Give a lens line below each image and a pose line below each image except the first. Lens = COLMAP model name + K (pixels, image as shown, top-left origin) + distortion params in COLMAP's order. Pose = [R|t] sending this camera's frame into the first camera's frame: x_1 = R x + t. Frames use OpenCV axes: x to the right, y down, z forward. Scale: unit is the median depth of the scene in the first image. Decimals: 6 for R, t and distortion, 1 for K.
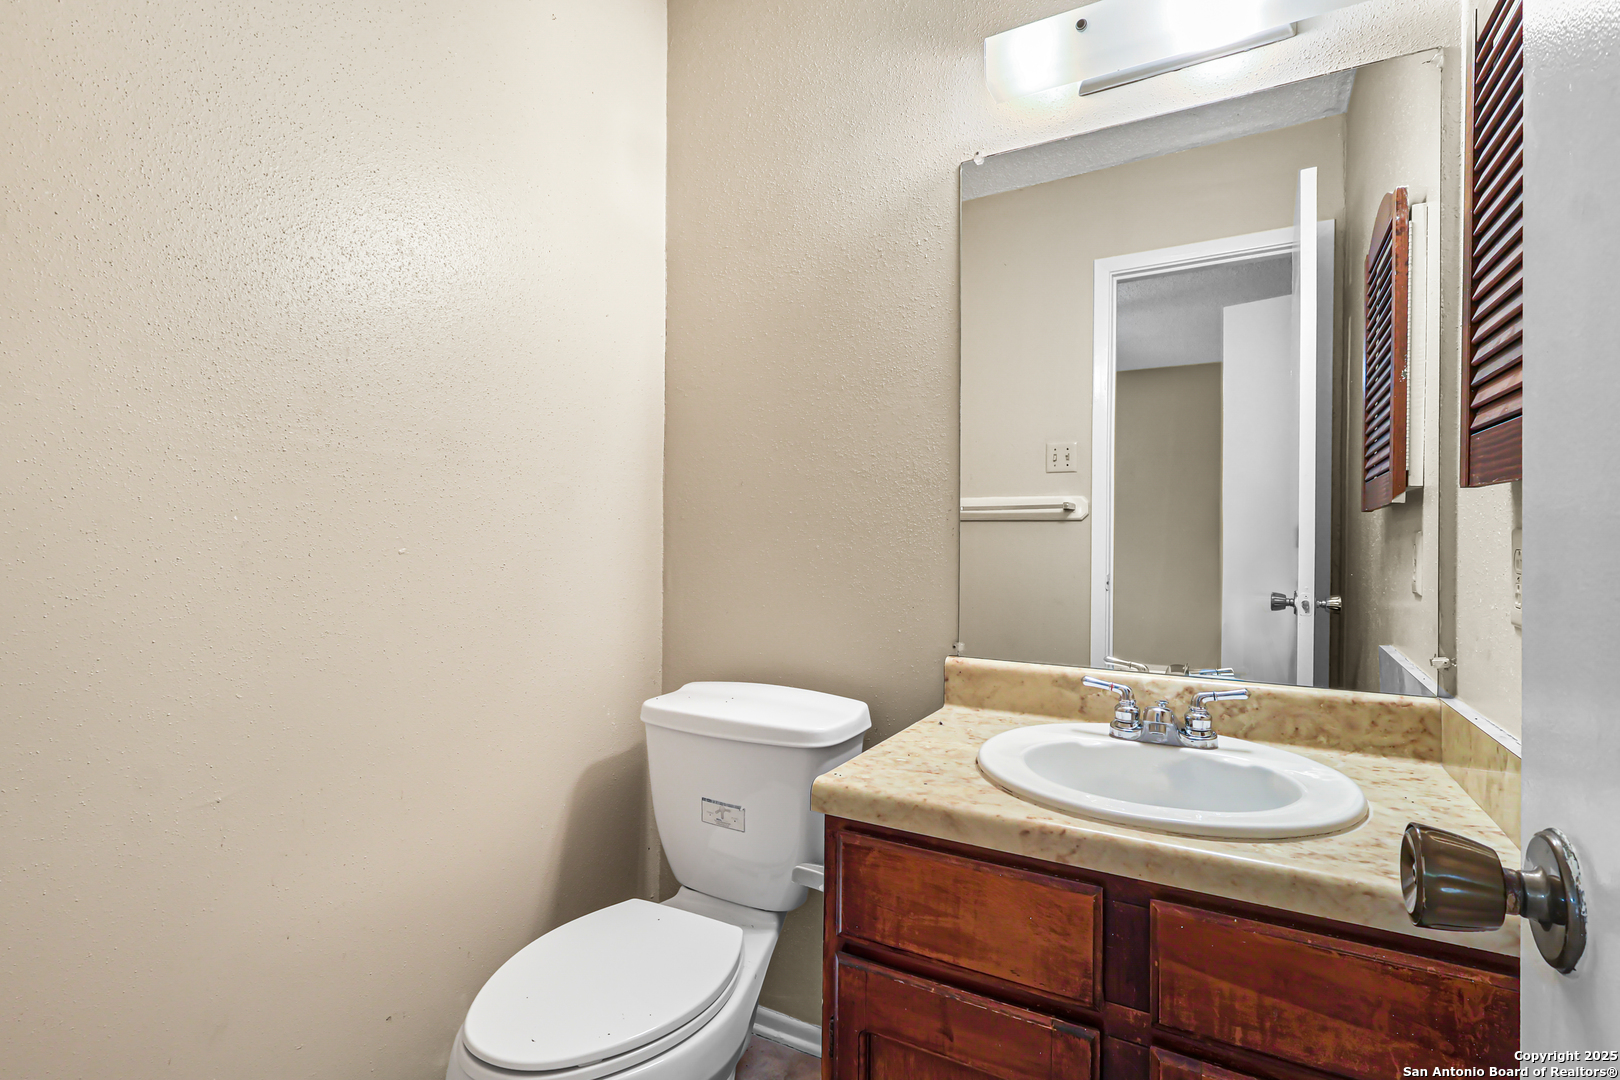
lens RADIAL K [[749.8, 0, 805.3], [0, 749.8, 541.9], [0, 0, 1]] dist [-0.001779, 0.000896]
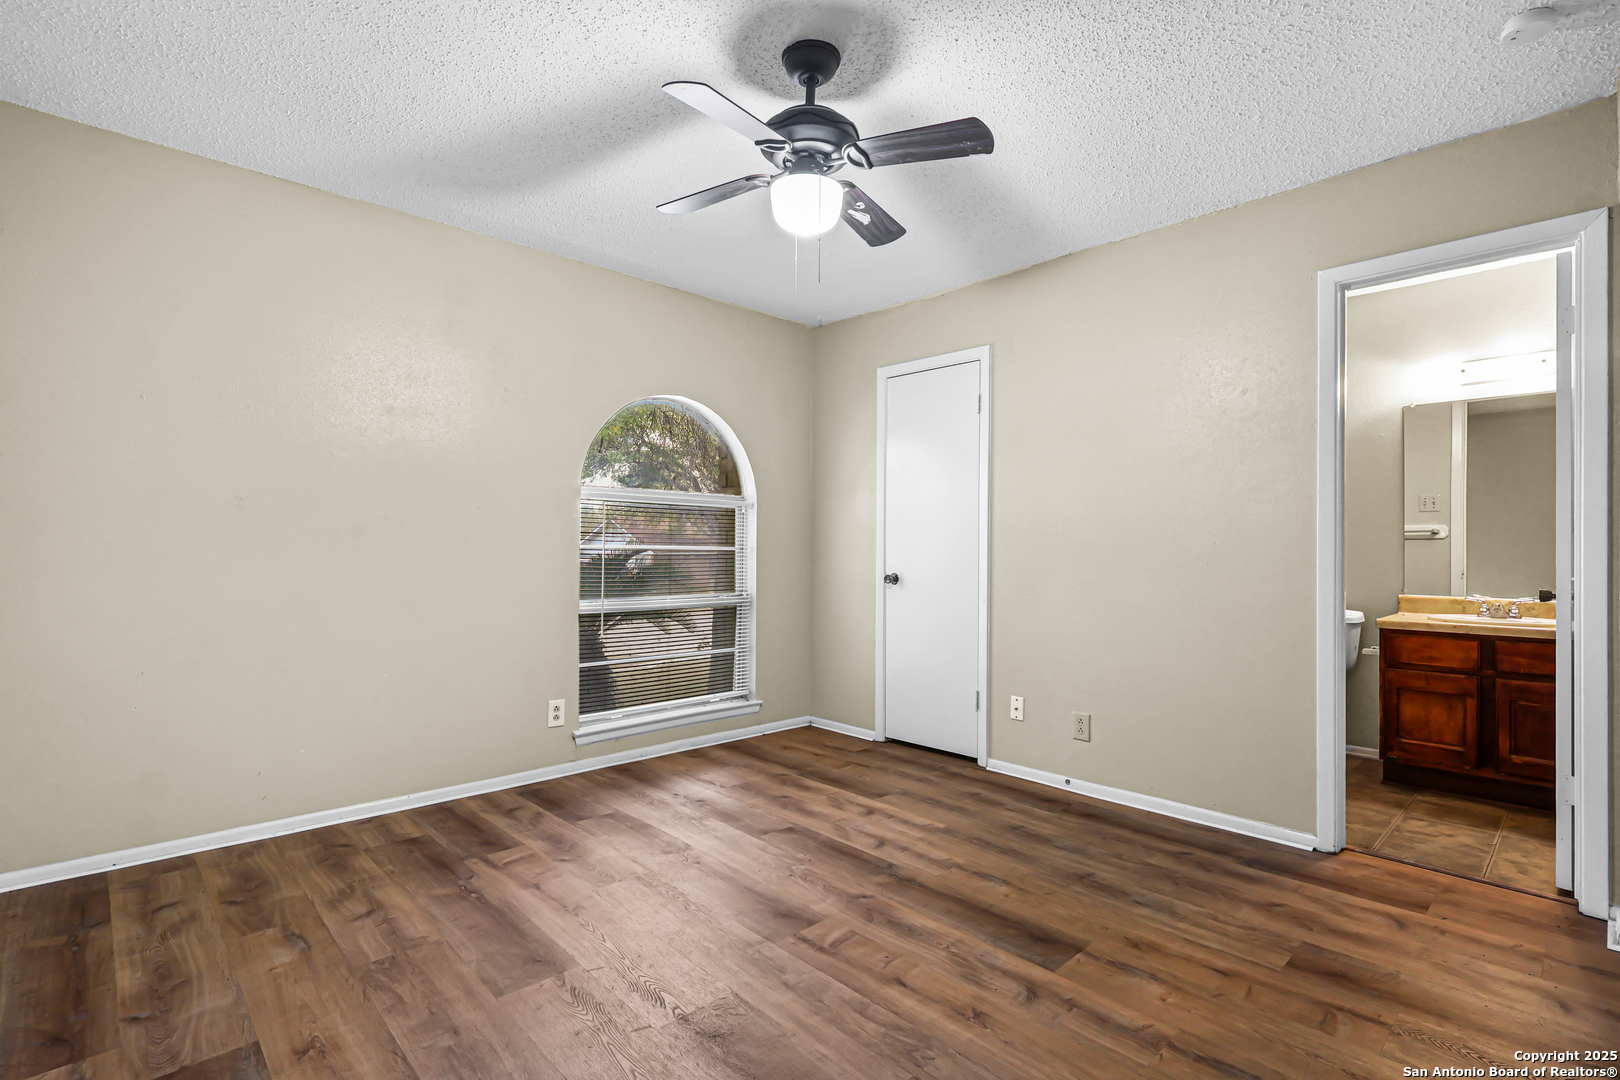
lens RADIAL K [[749.8, 0, 805.3], [0, 749.8, 541.9], [0, 0, 1]] dist [-0.001779, 0.000896]
pose [[0.953717, -0.001261, -0.300702, -1.509071], [-0.002110, 0.999939, -0.010883, 0.002203], [0.300697, 0.011014, 0.953656, -3.203409]]
